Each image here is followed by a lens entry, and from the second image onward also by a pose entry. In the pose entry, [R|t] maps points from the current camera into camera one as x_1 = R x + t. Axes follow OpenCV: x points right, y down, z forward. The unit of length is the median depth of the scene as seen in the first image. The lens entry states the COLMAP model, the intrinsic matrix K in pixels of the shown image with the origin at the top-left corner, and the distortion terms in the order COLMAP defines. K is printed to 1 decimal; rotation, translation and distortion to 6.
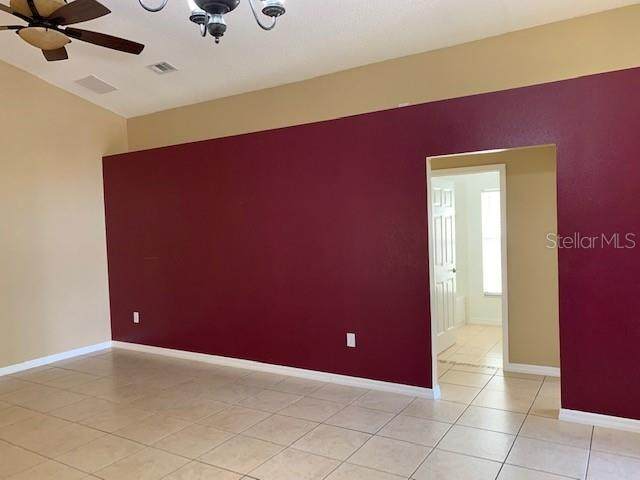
lens RADIAL K [[492.5, 0, 323.2], [0, 492.5, 247.0], [0, 0, 1]] dist [0.038817, -0.032590]
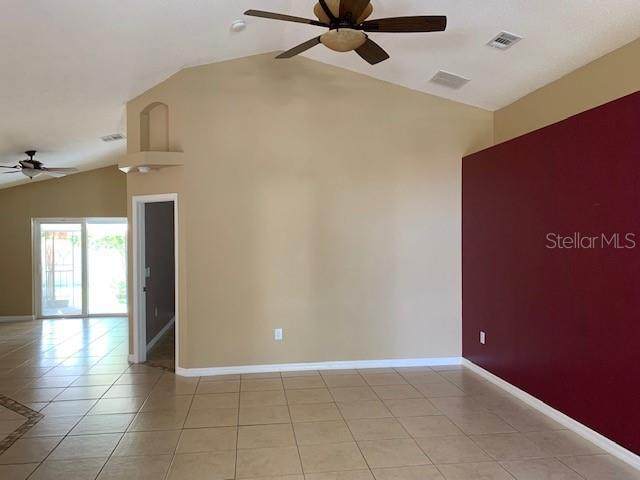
lens RADIAL K [[492.5, 0, 321.1], [0, 492.5, 238.7], [0, 0, 1]] dist [0.038817, -0.032590]
pose [[0.624824, 0.033111, -0.780063, 0.117759], [-0.056855, 0.998377, -0.003163, -0.012608], [0.778693, 0.046327, 0.625693, 0.226233]]
